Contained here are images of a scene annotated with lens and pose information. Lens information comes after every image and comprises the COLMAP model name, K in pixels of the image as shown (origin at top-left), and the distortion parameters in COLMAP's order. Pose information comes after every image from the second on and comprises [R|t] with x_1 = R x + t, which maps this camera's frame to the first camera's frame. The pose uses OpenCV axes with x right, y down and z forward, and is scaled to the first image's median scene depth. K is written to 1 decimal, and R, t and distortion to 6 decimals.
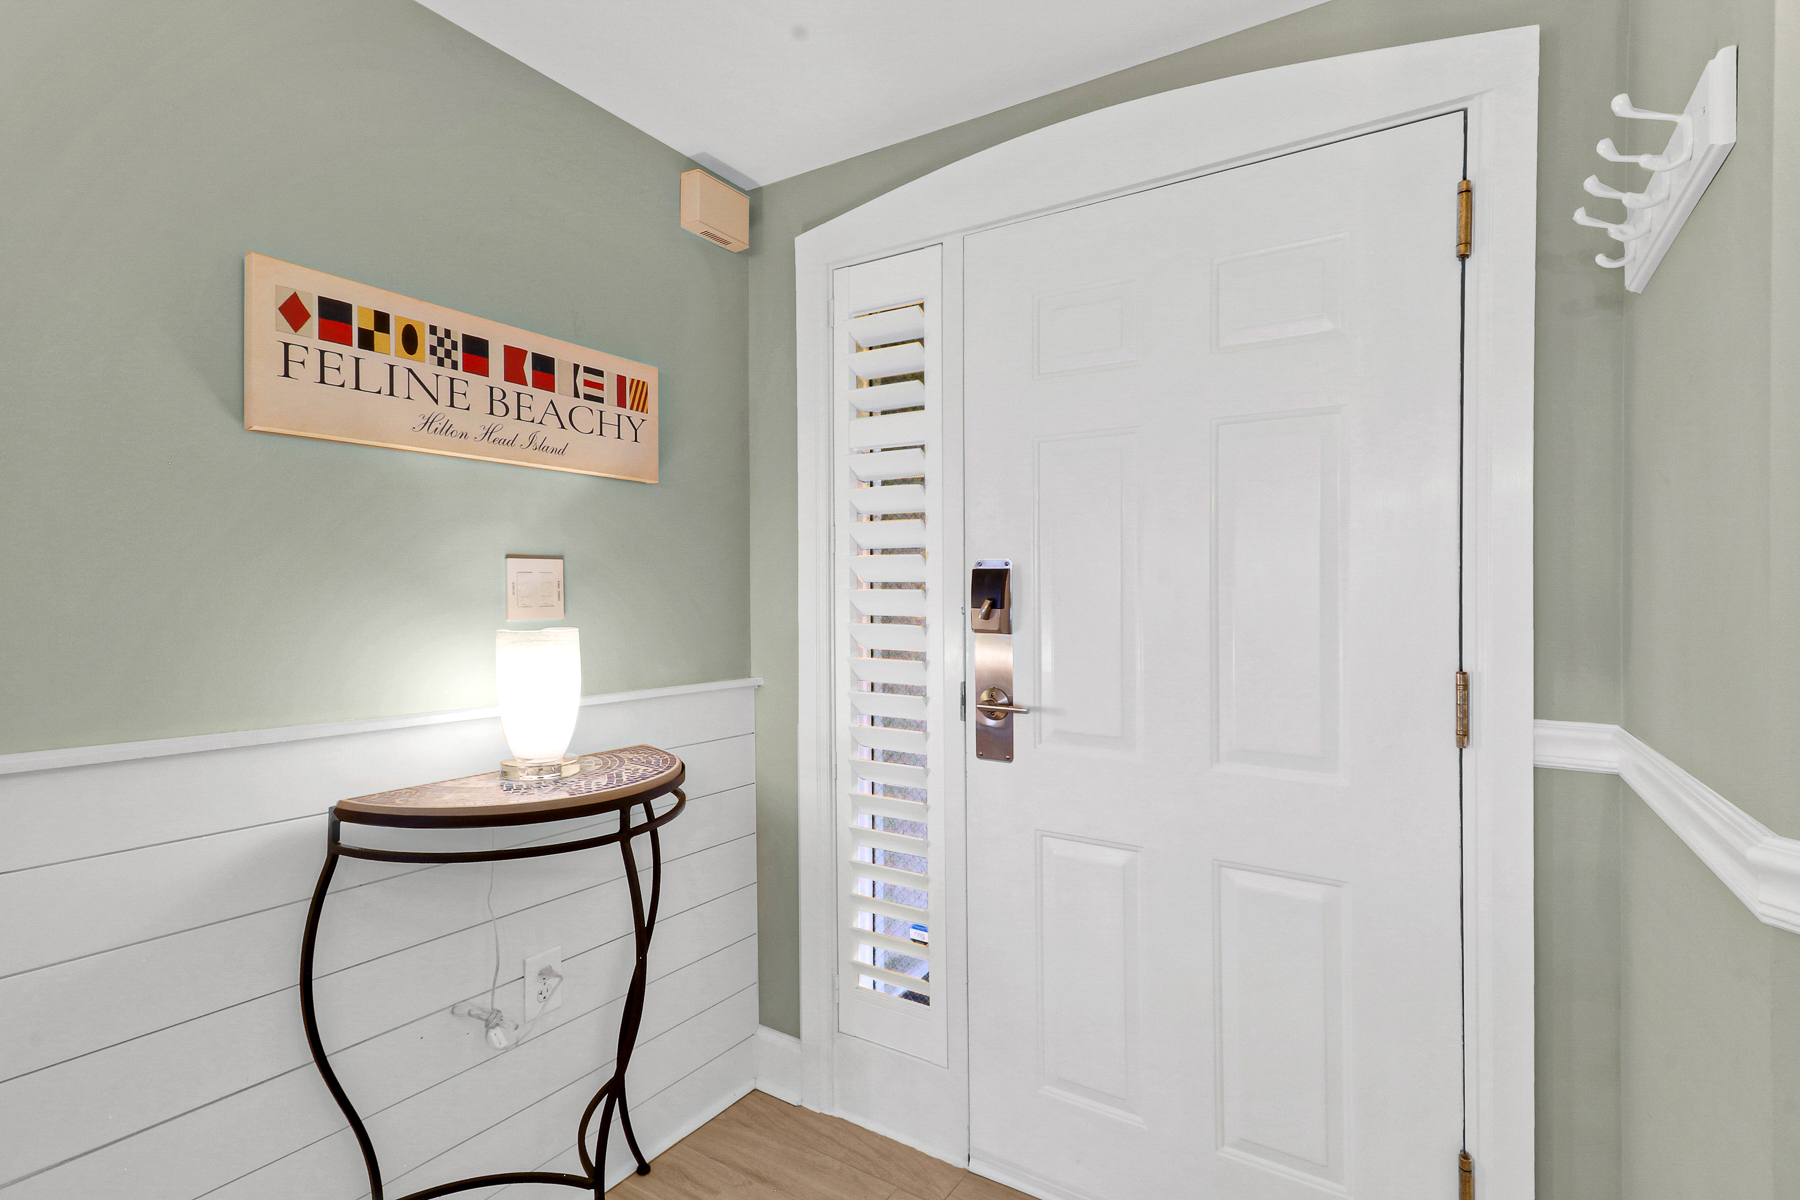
lens RADIAL K [[828.8, 0, 918.1], [0, 828.8, 616.6], [0, 0, 1]] dist [-0.035218, -0.000052]
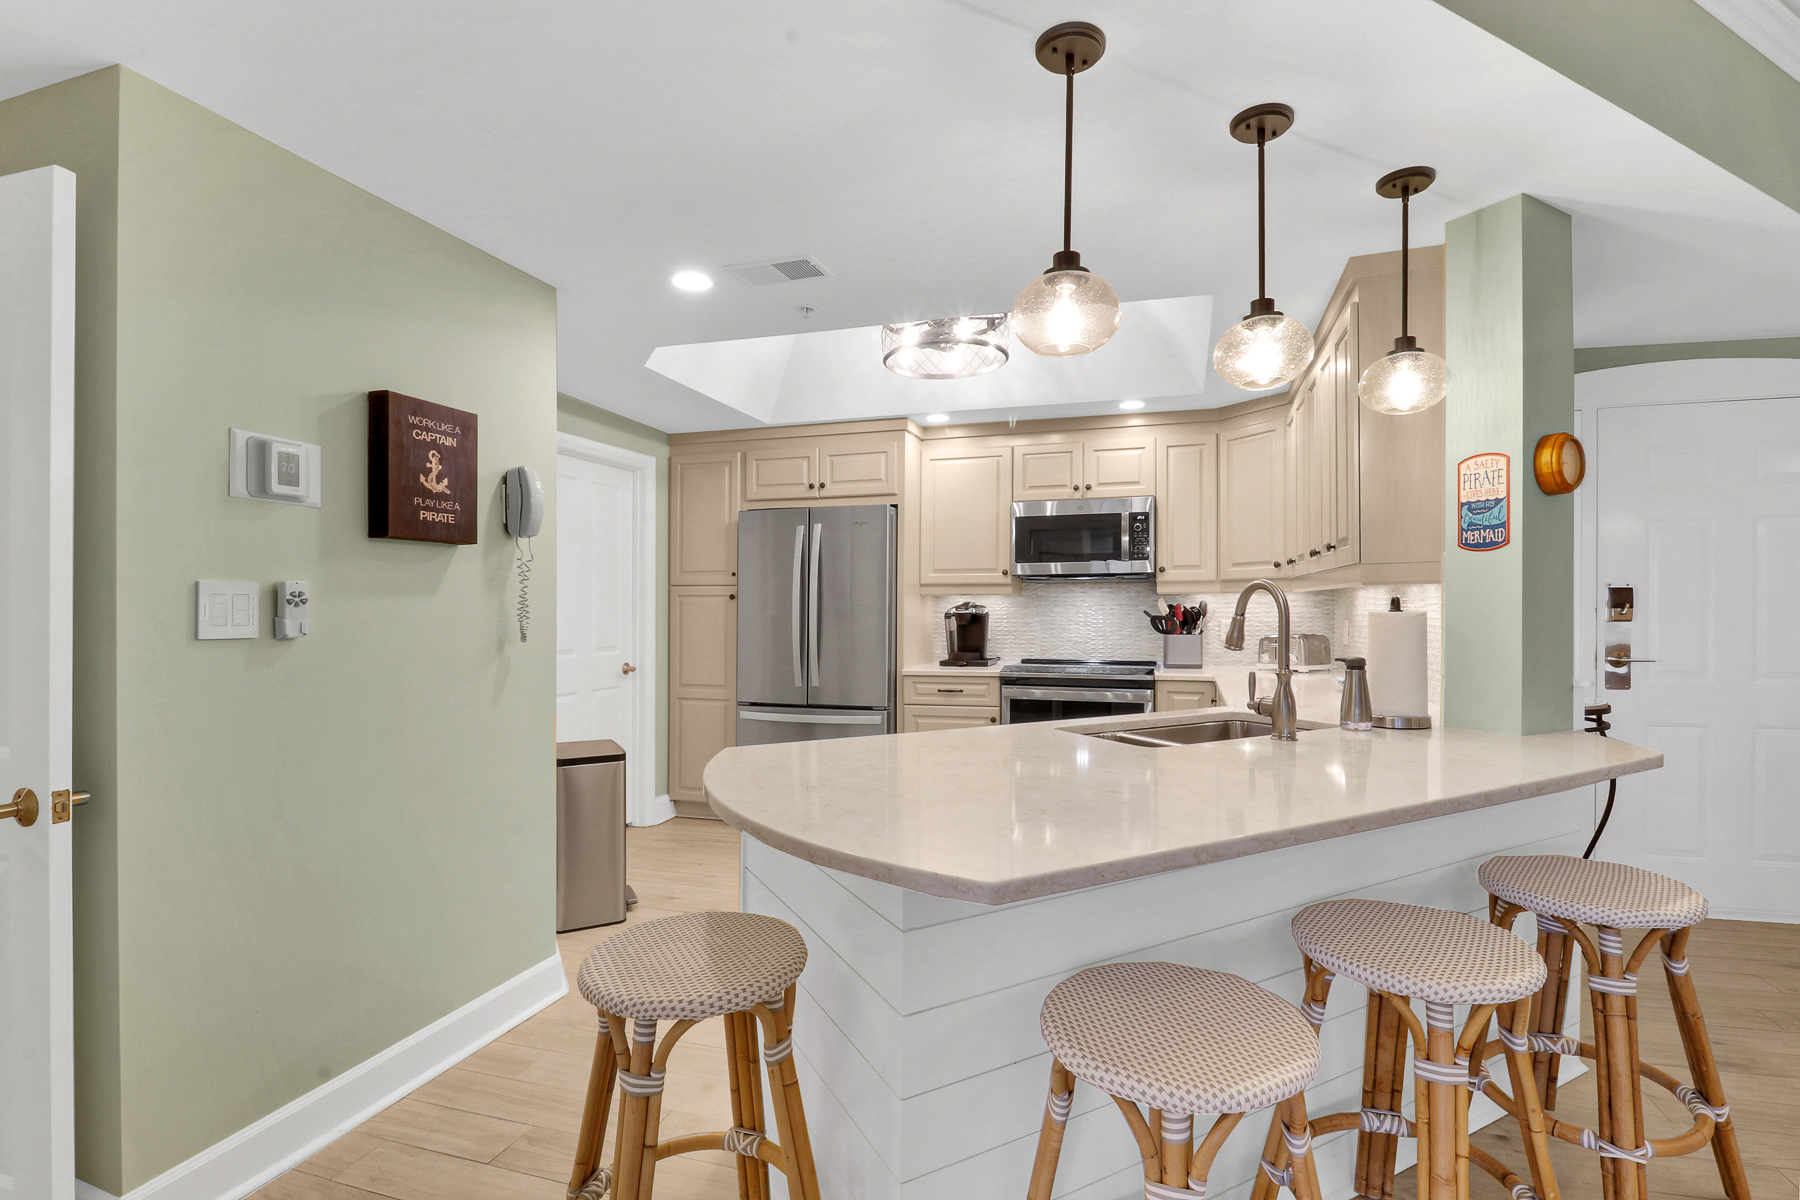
lens RADIAL K [[849.1, 0, 905.7], [0, 849.1, 594.9], [0, 0, 1]] dist [0.000502, -0.009050]
pose [[0.965610, -0.013151, 0.259661, -2.128361], [0.023534, 0.999041, -0.036920, -0.007652], [-0.258927, 0.041761, 0.964994, -0.472766]]
